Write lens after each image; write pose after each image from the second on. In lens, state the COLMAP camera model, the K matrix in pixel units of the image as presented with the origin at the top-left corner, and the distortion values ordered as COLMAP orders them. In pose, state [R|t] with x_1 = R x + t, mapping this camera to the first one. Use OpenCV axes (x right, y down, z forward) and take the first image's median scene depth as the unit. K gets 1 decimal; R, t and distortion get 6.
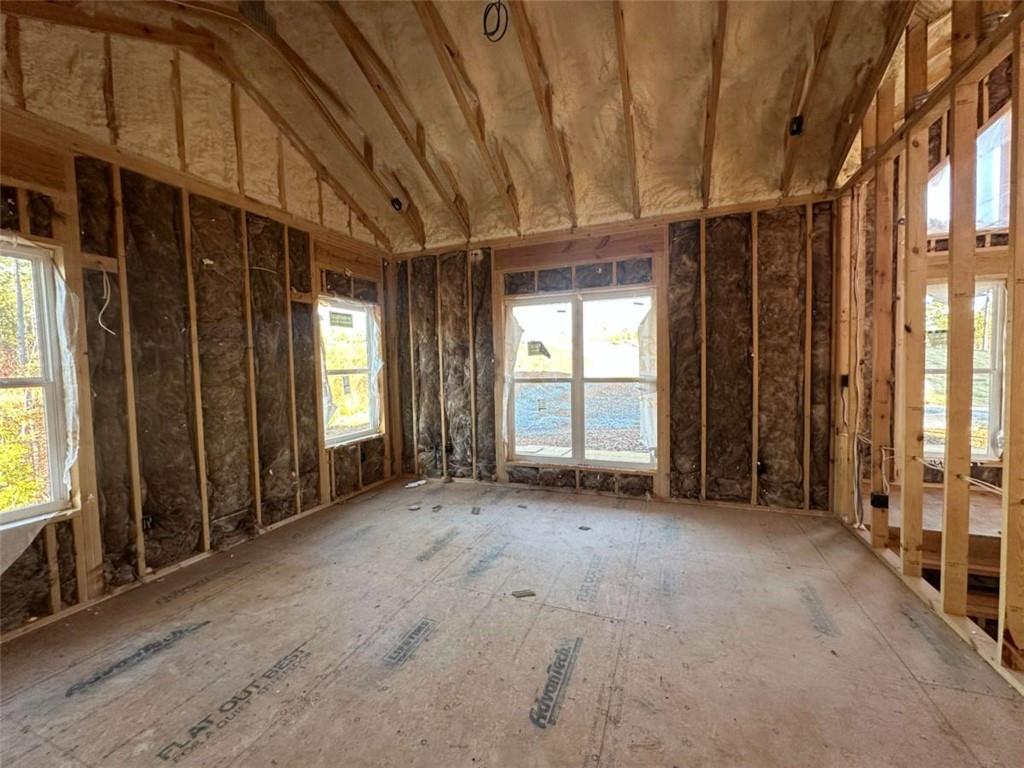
lens RADIAL K [[407.1, 0, 512.7], [0, 407.1, 383.7], [0, 0, 1]] dist [-0.001978, 0.000288]
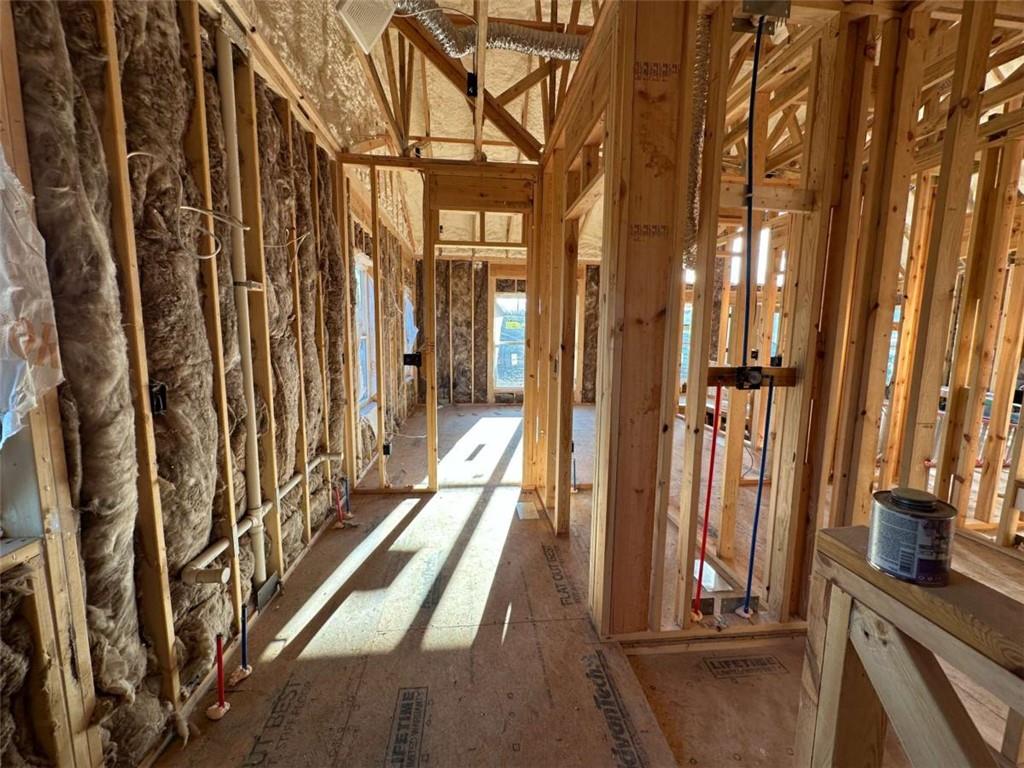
lens RADIAL K [[407.1, 0, 514.2], [0, 407.1, 386.8], [0, 0, 1]] dist [-0.001978, 0.000288]
pose [[0.889728, -0.023236, 0.455900, -0.715105], [-0.012562, 0.997079, 0.075333, 0.045564], [-0.456319, -0.072753, 0.886837, -0.543016]]
